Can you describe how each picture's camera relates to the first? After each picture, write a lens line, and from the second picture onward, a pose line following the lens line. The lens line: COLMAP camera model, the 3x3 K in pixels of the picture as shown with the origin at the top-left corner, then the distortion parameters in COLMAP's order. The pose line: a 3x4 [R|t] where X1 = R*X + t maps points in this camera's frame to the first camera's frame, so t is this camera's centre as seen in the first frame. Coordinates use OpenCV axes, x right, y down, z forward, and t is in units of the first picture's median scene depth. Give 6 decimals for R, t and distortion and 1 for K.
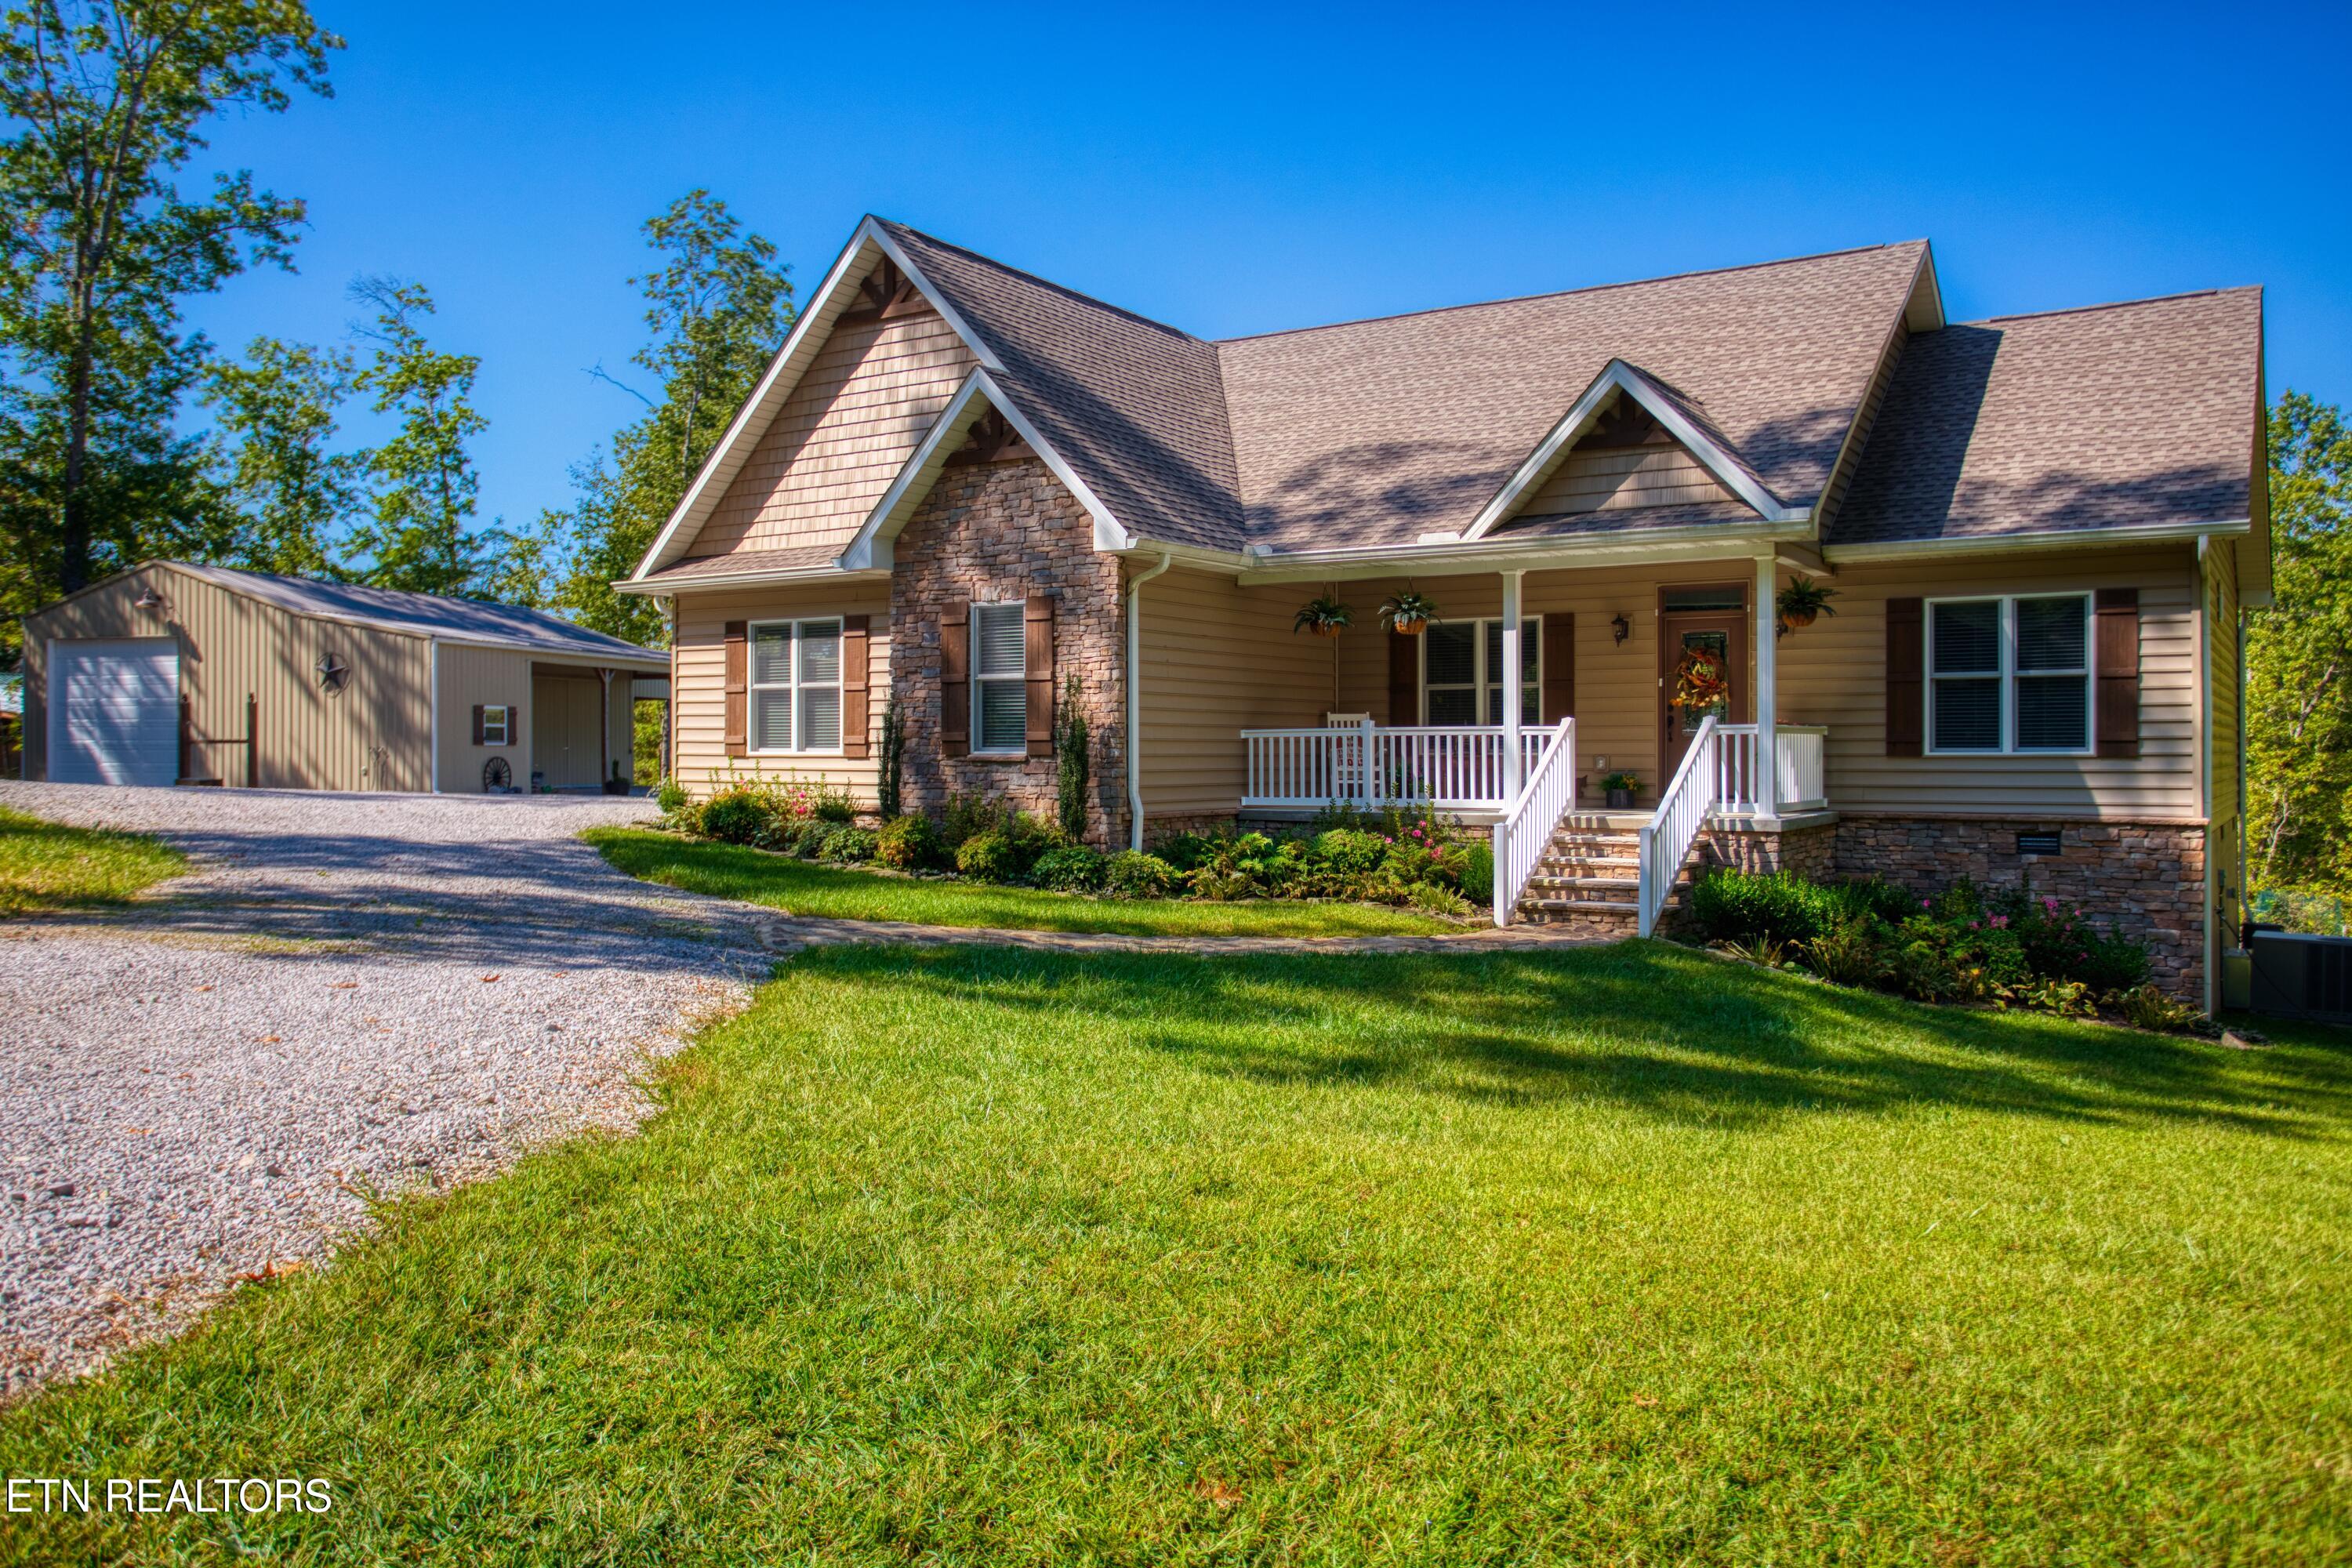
lens RADIAL K [[1844.7, 0, 1180.2], [0, 1844.7, 731.3], [0, 0, 1]] dist [0.007937, 0.008276]
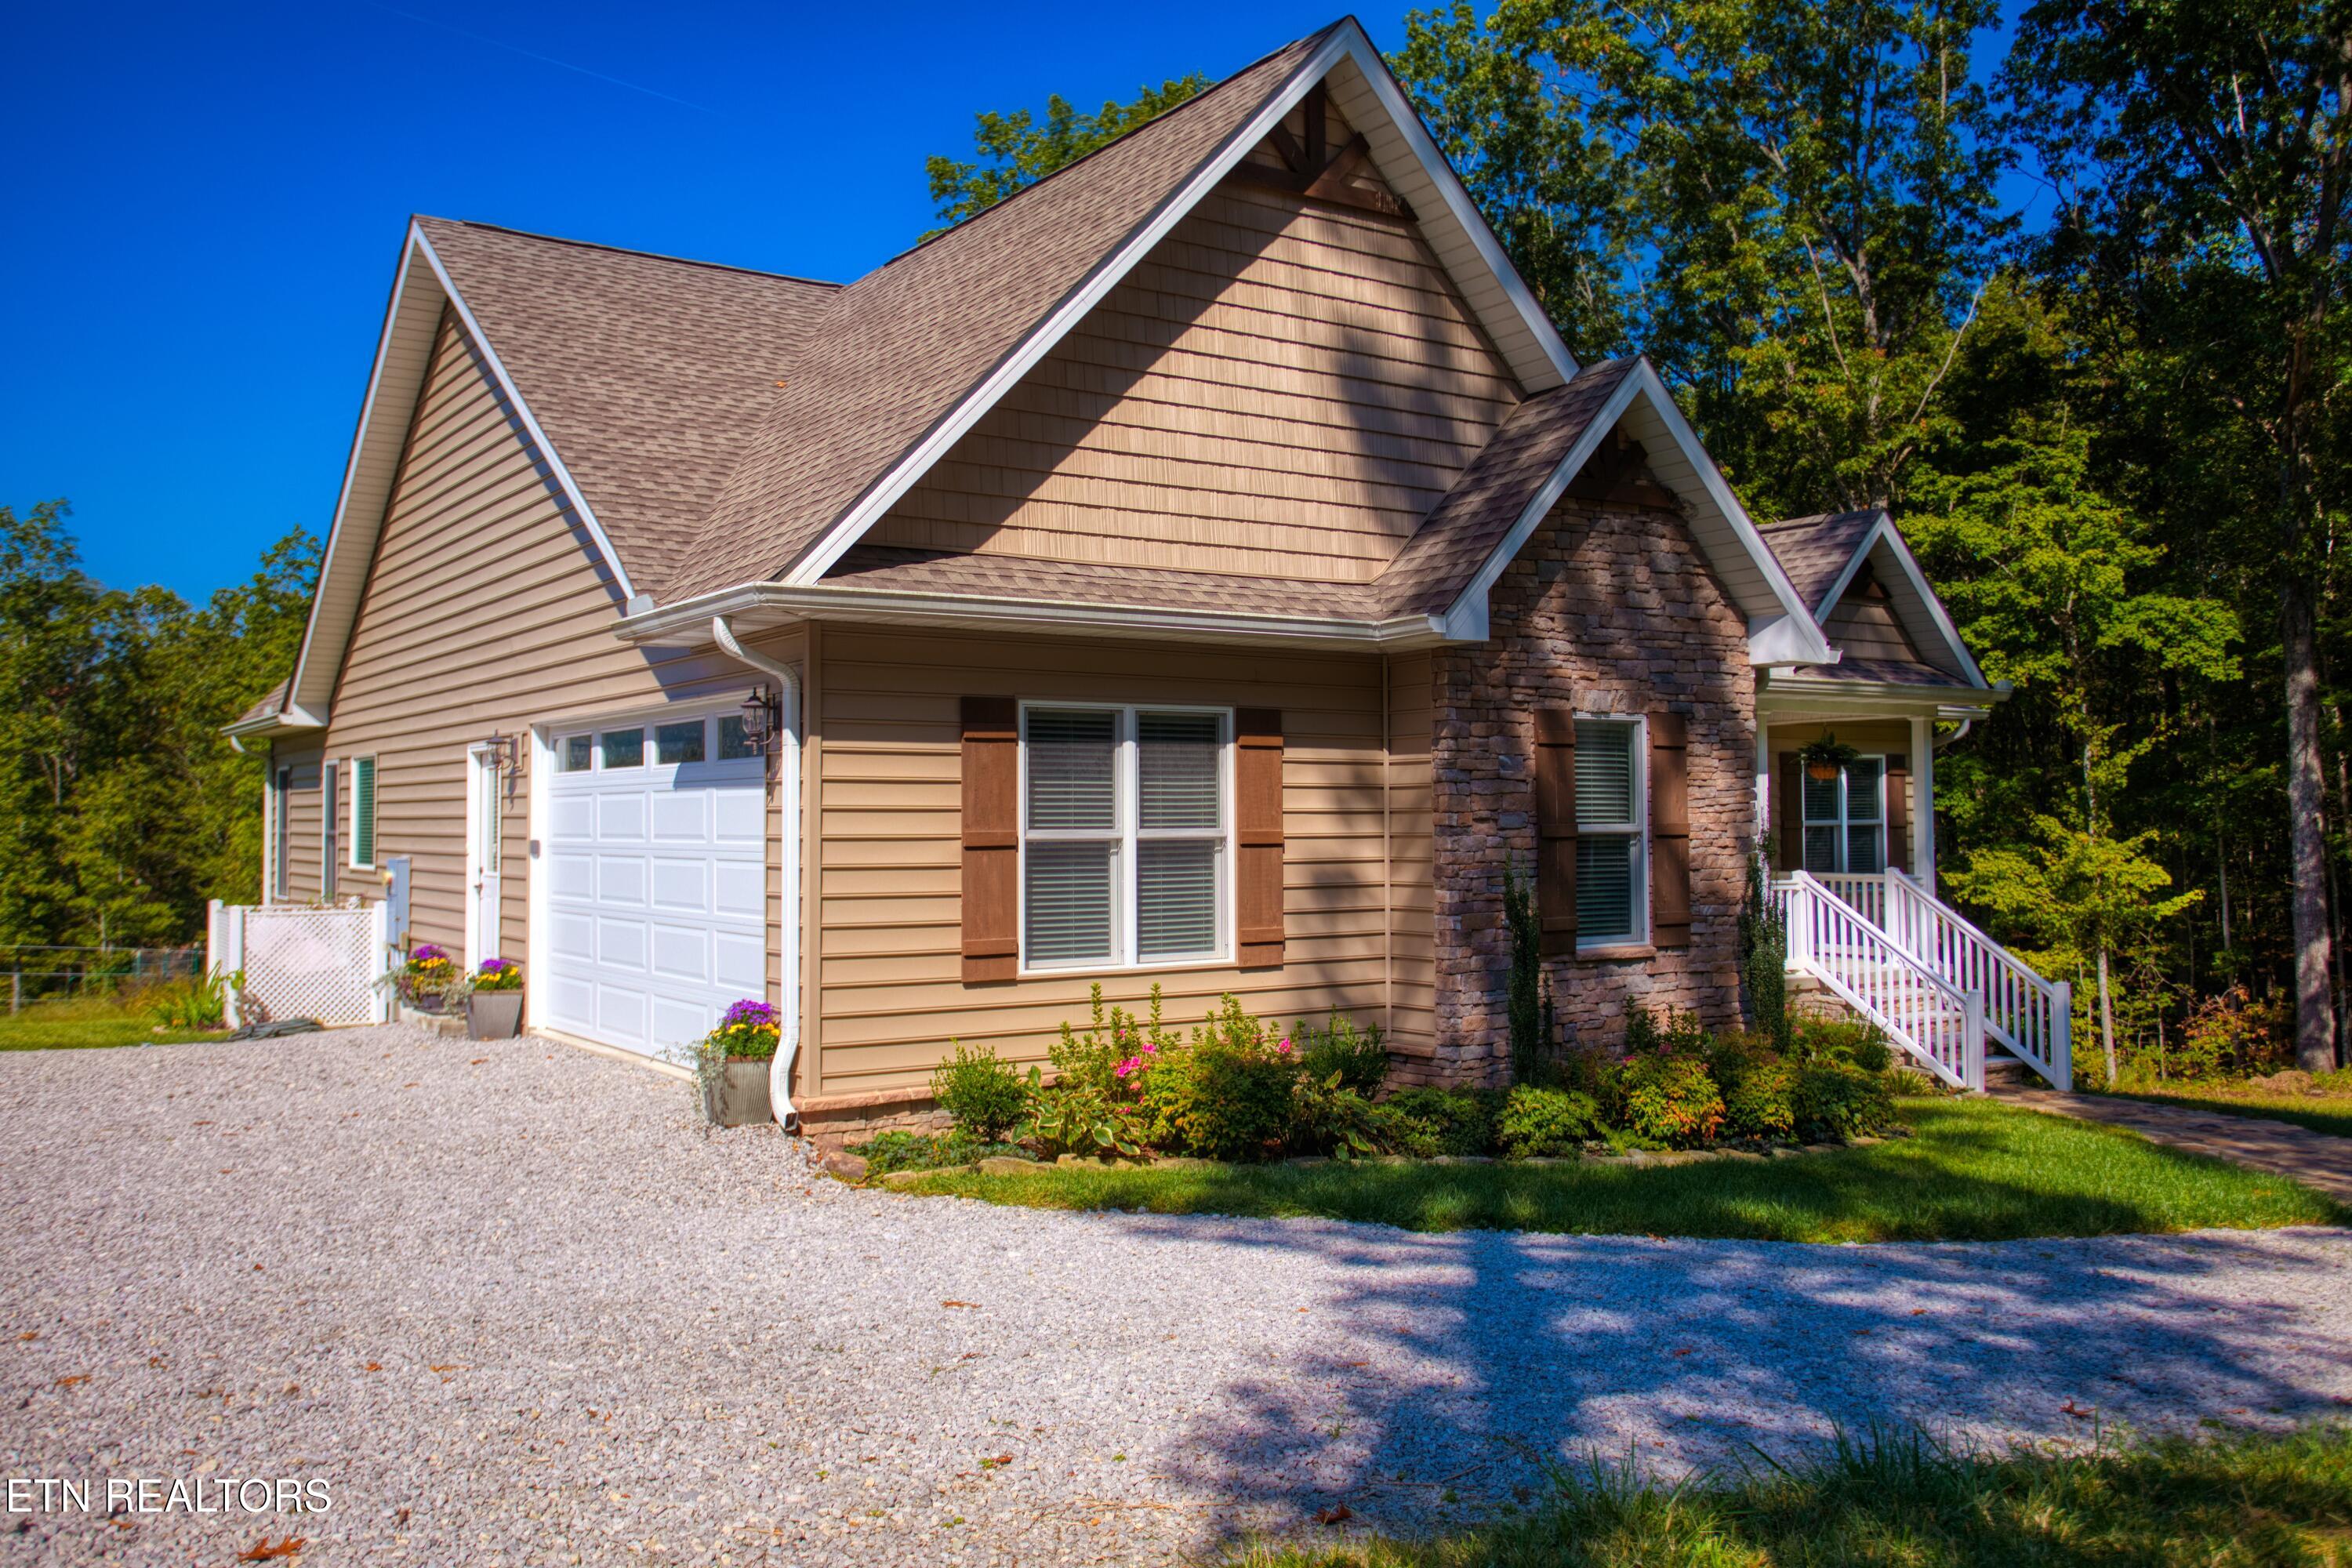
lens RADIAL K [[1981.9, 0, 1175.2], [0, 1981.9, 745.5], [0, 0, 1]] dist [-0.003786, 0.086746]
pose [[0.421106, 0.040625, 0.906101, -0.384447], [-0.008065, 0.999125, -0.041048, -0.014860], [-0.906975, 0.009978, 0.421066, 0.417548]]
